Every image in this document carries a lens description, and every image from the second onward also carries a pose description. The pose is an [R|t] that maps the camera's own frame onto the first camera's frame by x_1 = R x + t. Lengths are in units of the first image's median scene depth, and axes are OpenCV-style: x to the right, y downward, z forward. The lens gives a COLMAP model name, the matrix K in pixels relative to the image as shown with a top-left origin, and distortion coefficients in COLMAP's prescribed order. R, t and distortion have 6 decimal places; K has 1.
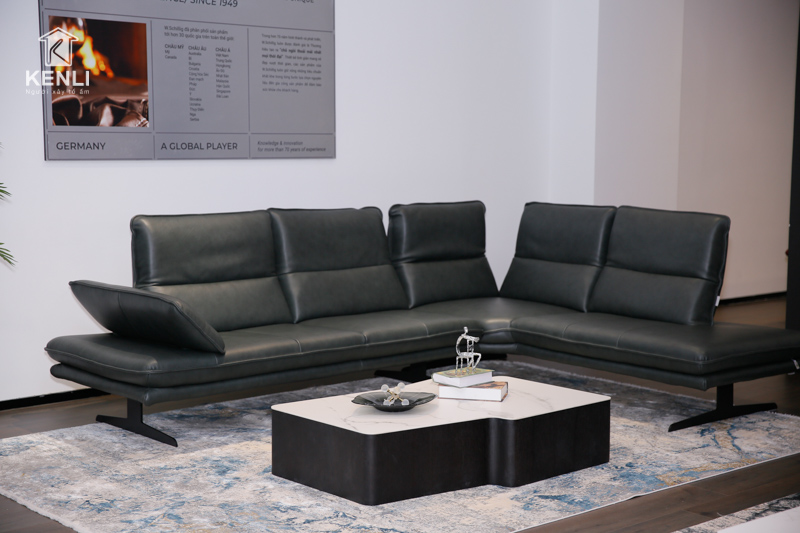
lens RADIAL K [[1306.9, 0, 399.9], [0, 1306.9, 266.2], [0, 0, 1]] dist [0.149101, 0.000000]
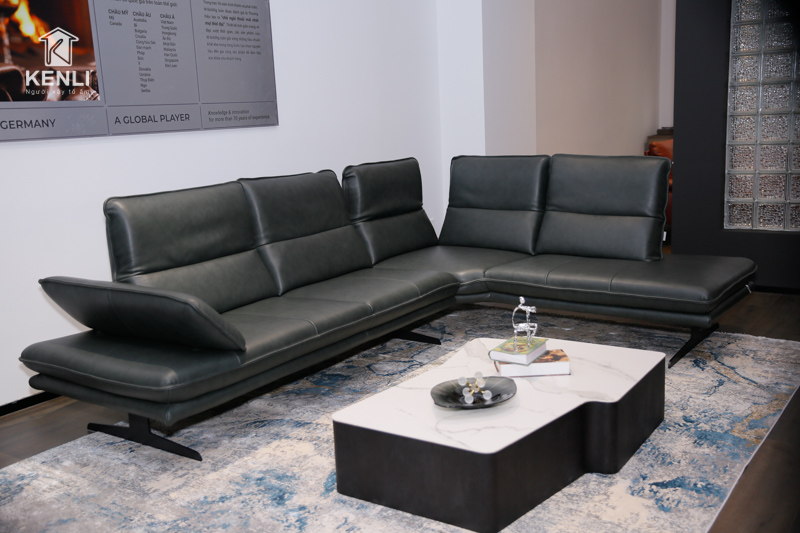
lens RADIAL K [[835.2, 0, 400.7], [0, 835.2, 267.8], [0, 0, 1]] dist [0.030159, 0.000000]
pose [[0.968741, -0.092585, 0.230151, -0.136385], [0.072934, 0.993039, 0.092490, -0.028377], [-0.237112, -0.072813, 0.968750, 0.377735]]
